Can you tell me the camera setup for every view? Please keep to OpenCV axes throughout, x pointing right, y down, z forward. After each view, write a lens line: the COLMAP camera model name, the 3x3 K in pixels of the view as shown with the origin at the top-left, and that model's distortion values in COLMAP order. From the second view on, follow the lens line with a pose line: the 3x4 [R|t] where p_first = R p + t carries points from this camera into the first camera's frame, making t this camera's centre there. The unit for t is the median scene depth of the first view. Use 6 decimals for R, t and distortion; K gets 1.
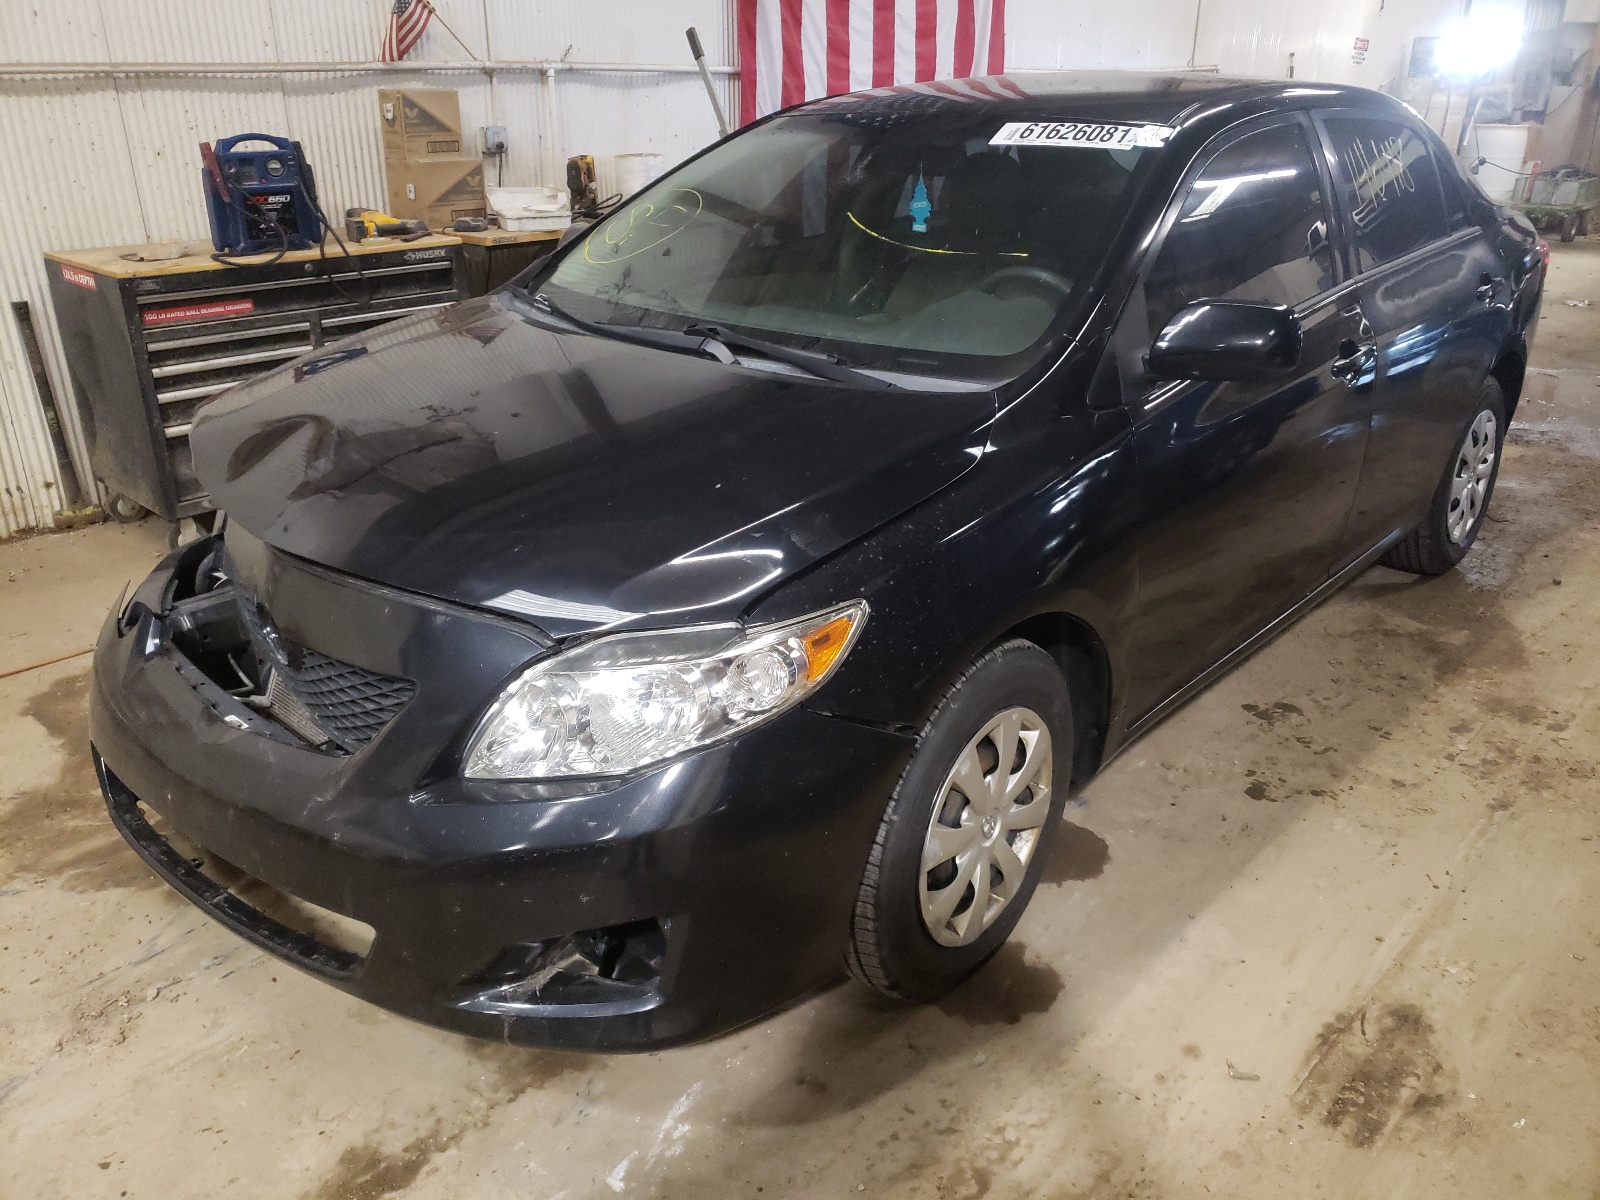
lens RADIAL K [[1245.9, 0, 796.1], [0, 1245.9, 606.0], [0, 0, 1]] dist [0.009044, 0.009543]
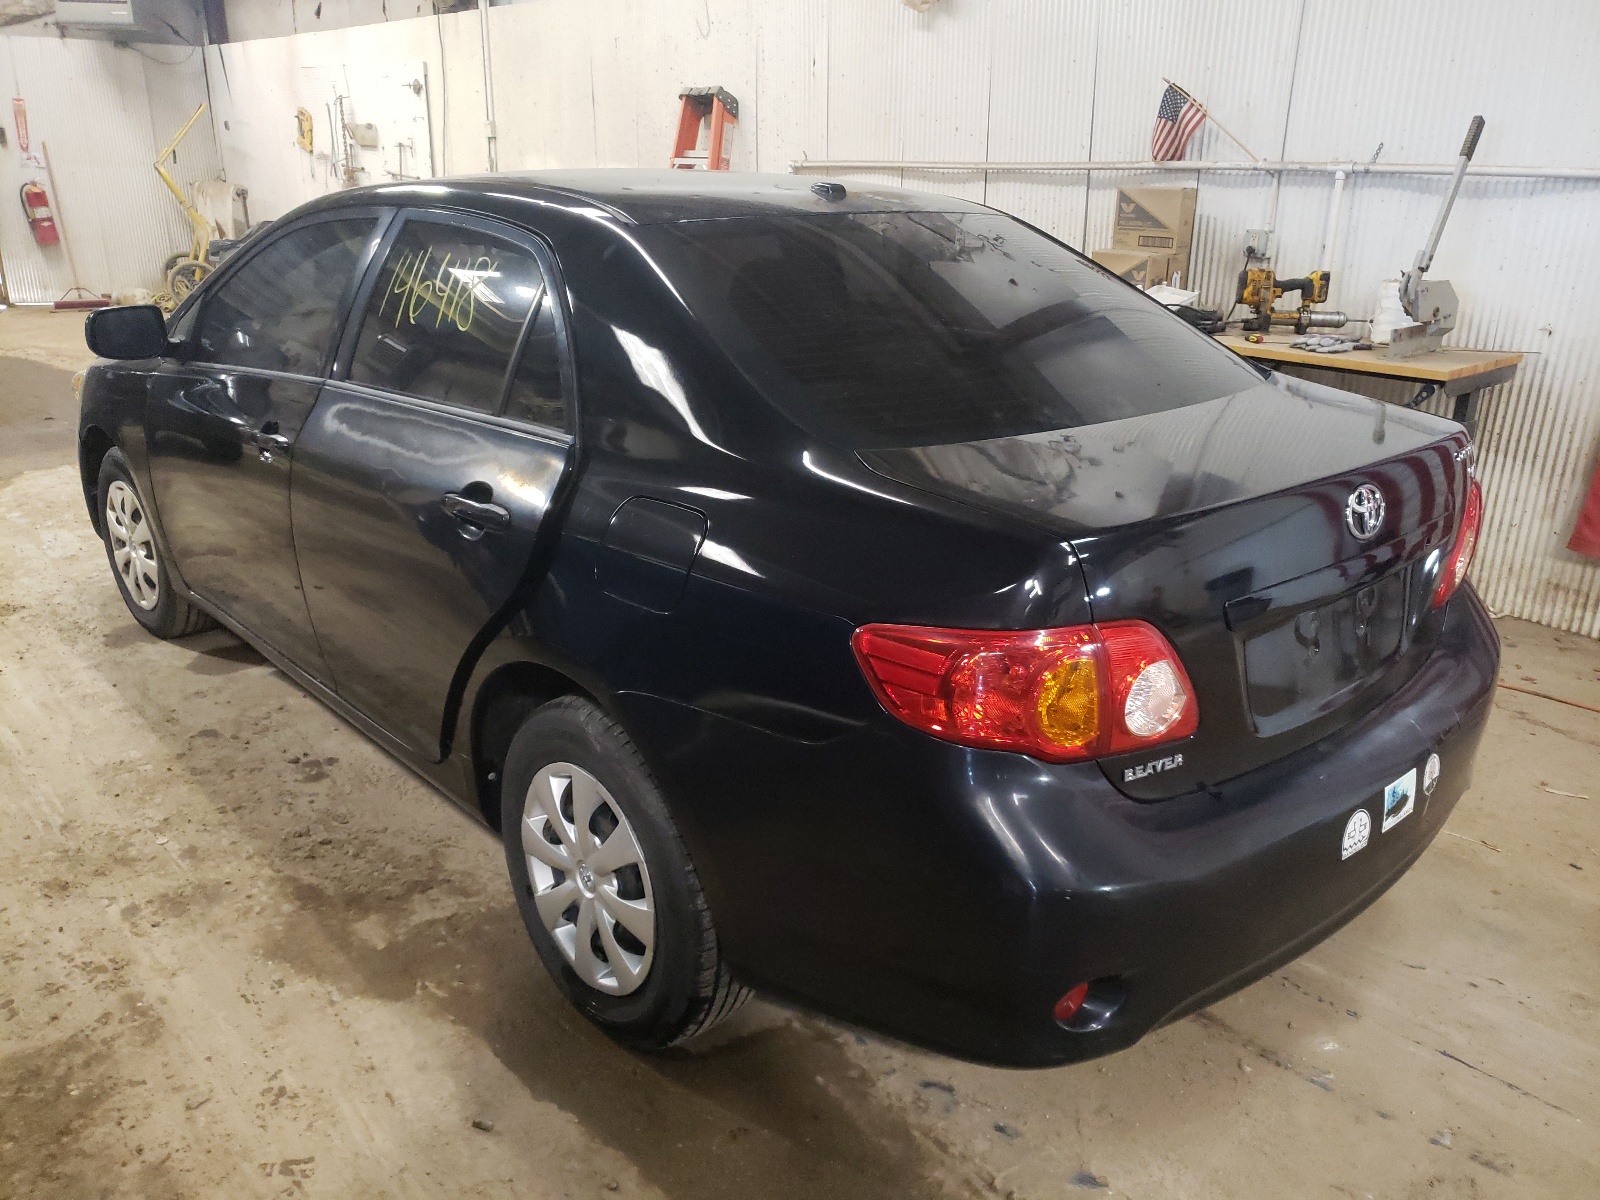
lens RADIAL K [[1245.9, 0, 796.1], [0, 1245.9, 606.0], [0, 0, 1]] dist [0.009044, 0.009543]
pose [[-0.099194, 0.336980, -0.936272, 0.813352], [-0.404790, 0.845876, 0.347331, -0.353649], [0.909013, 0.413447, 0.052500, 0.806004]]
